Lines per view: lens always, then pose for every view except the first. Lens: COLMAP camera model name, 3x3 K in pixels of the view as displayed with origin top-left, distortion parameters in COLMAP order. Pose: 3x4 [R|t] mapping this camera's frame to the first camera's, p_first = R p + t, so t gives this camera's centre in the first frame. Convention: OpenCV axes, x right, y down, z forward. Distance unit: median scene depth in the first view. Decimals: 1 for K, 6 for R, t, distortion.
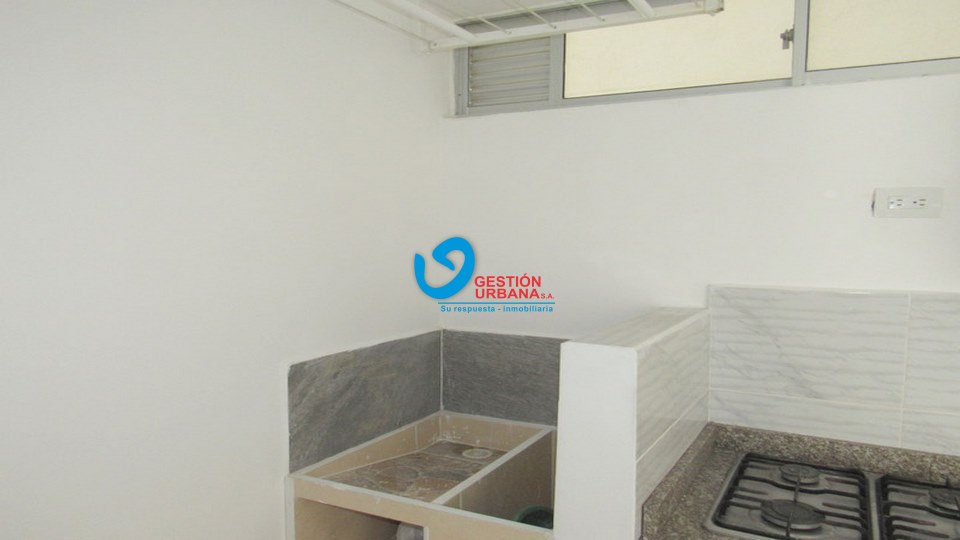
lens RADIAL K [[688.8, 0, 479.0], [0, 688.8, 271.1], [0, 0, 1]] dist [0.006694, 0.001207]
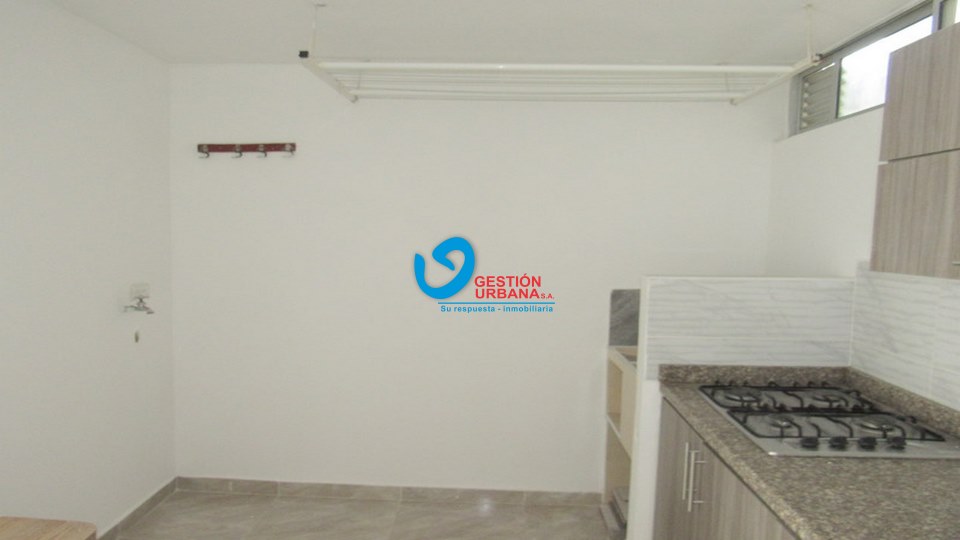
lens RADIAL K [[688.8, 0, 479.5], [0, 688.8, 270.0], [0, 0, 1]] dist [0.006694, 0.001207]
pose [[0.459486, 0.053022, -0.886601, 1.238676], [-0.054121, 0.998033, 0.031637, 0.040290], [0.886534, 0.033447, 0.461452, -0.218865]]
